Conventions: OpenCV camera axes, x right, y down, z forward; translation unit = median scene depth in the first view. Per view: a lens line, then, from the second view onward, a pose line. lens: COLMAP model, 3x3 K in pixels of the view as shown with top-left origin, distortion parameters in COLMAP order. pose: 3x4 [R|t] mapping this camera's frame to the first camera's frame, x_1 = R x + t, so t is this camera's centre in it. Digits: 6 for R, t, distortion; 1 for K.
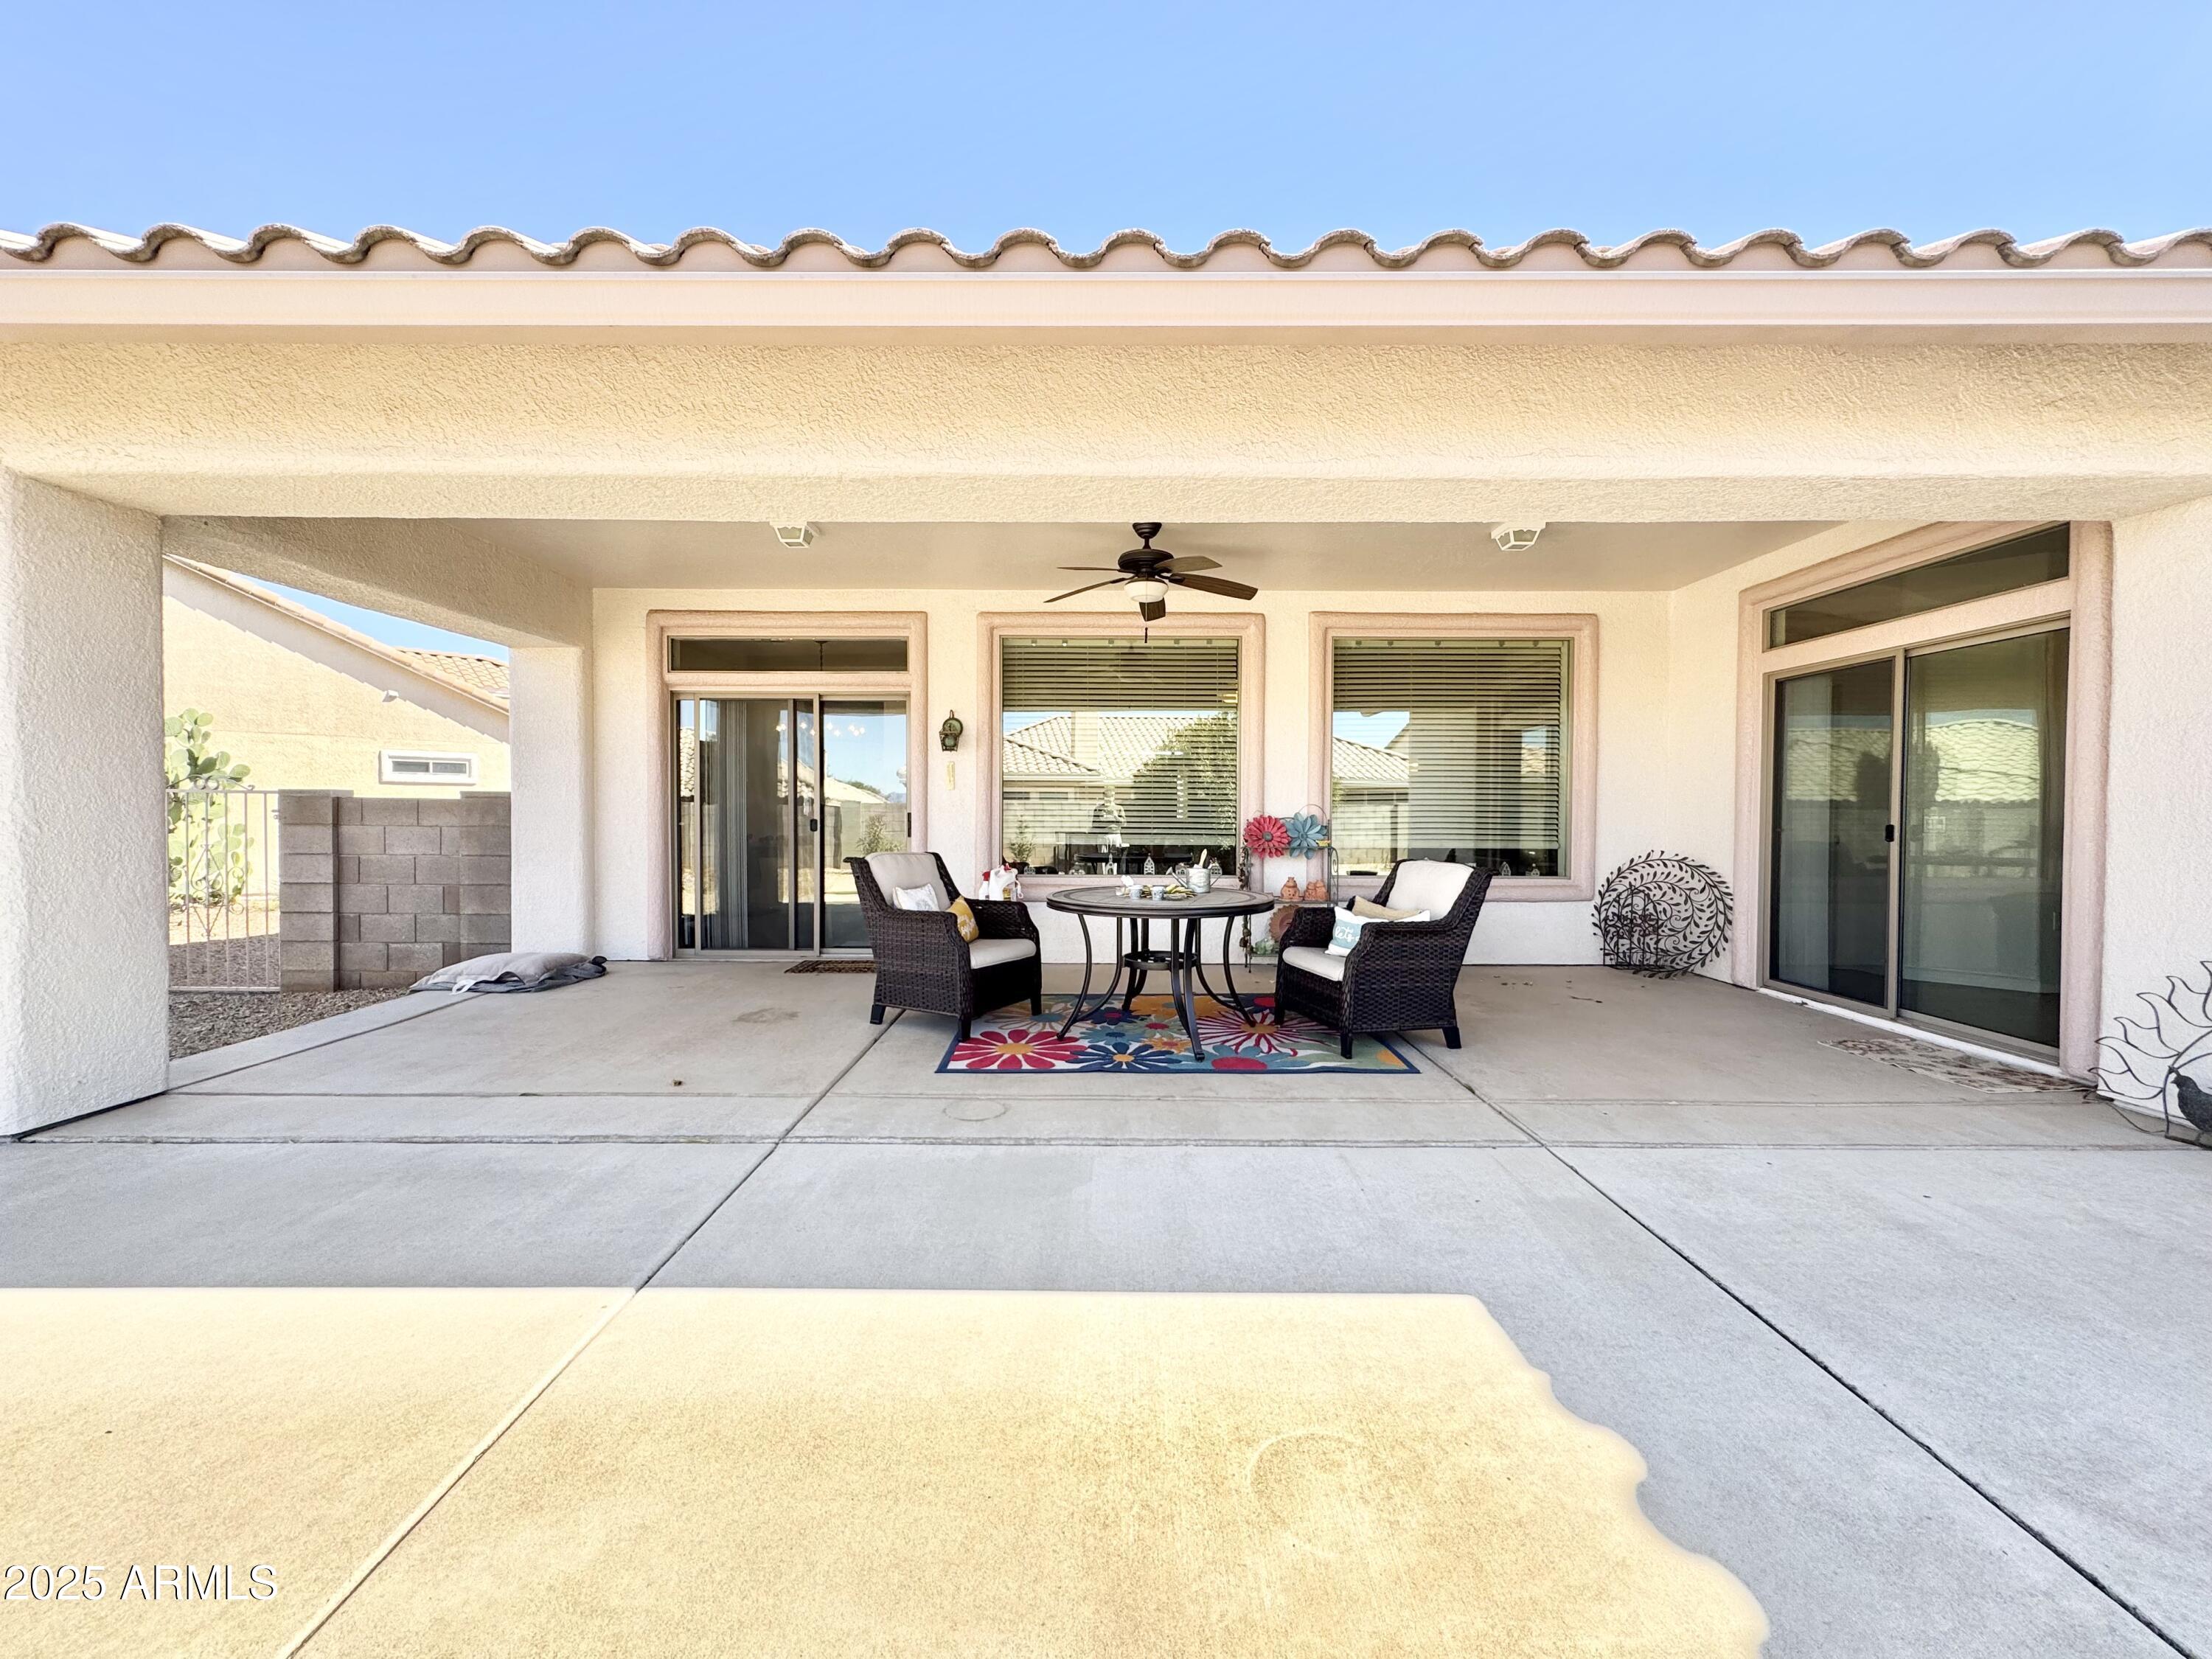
lens RADIAL K [[880.8, 0, 1106.0], [0, 880.8, 829.5], [0, 0, 1]] dist [0.000470, 0.000010]
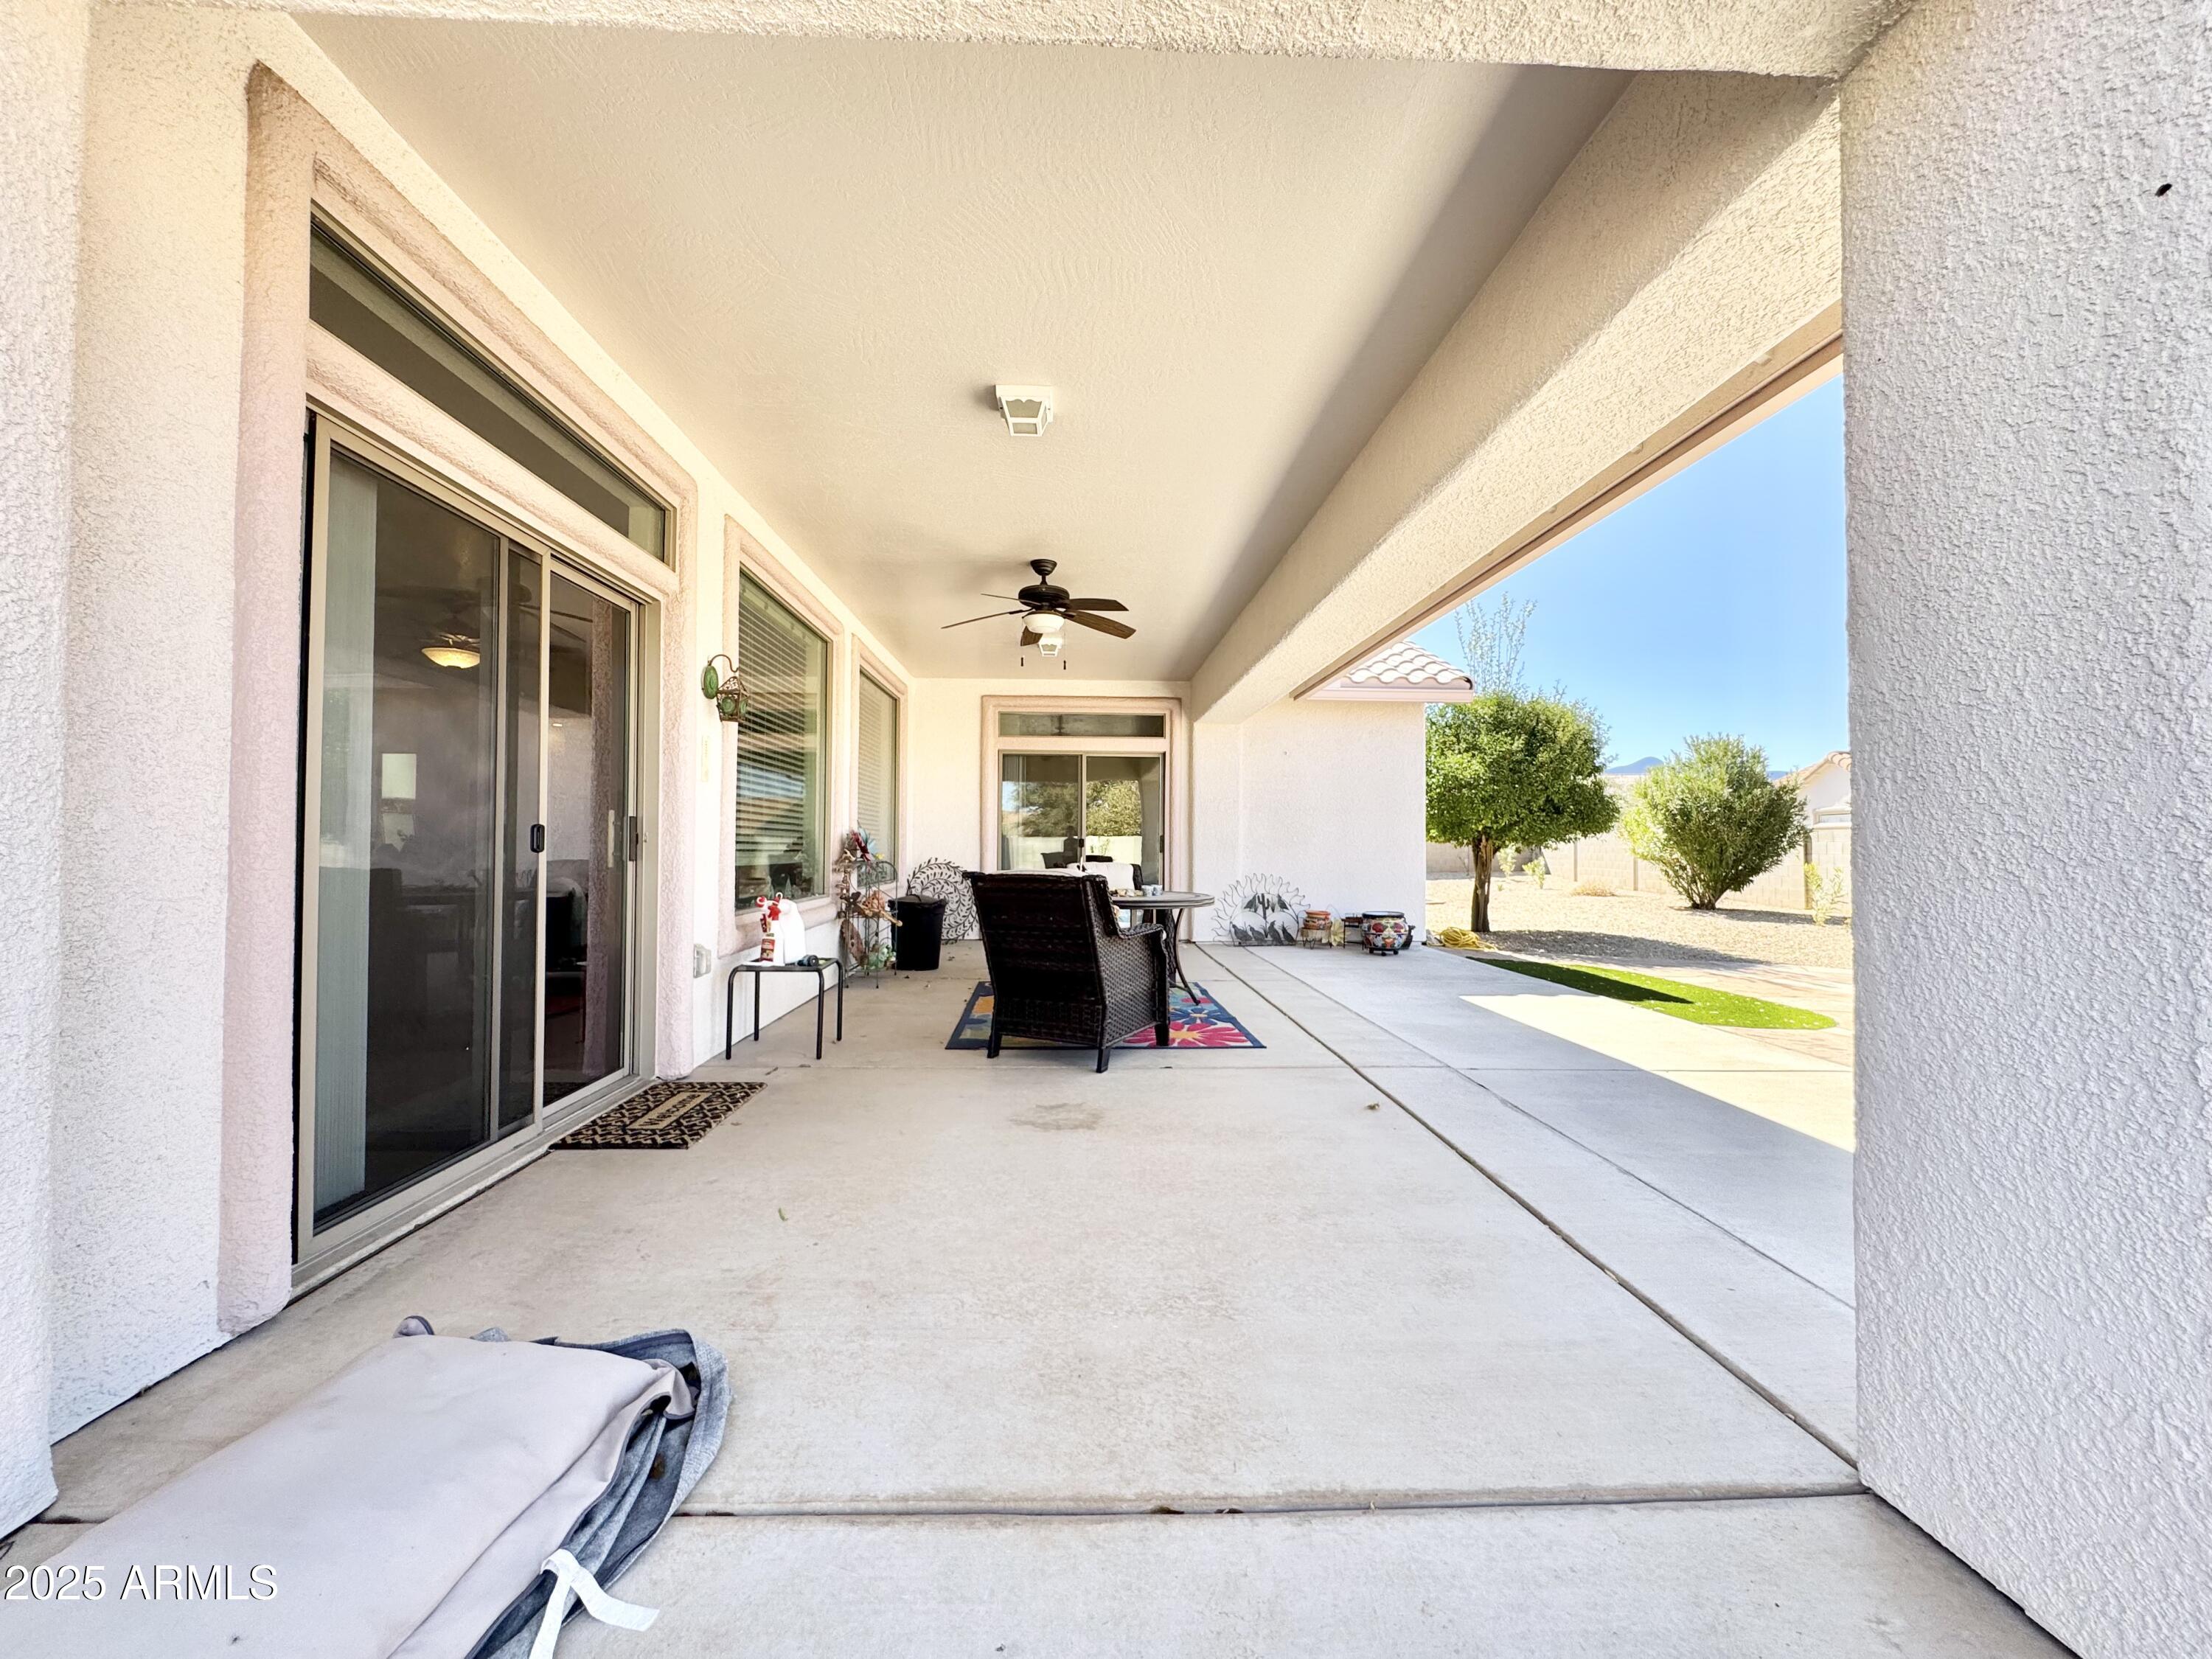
lens RADIAL K [[880.8, 0, 1106.0], [0, 880.8, 829.5], [0, 0, 1]] dist [0.000470, 0.000010]
pose [[-0.042983, 0.018002, 0.998914, -1.018581], [0.016049, 0.999721, -0.017326, 0.008495], [-0.998947, 0.015287, -0.043260, 0.953455]]
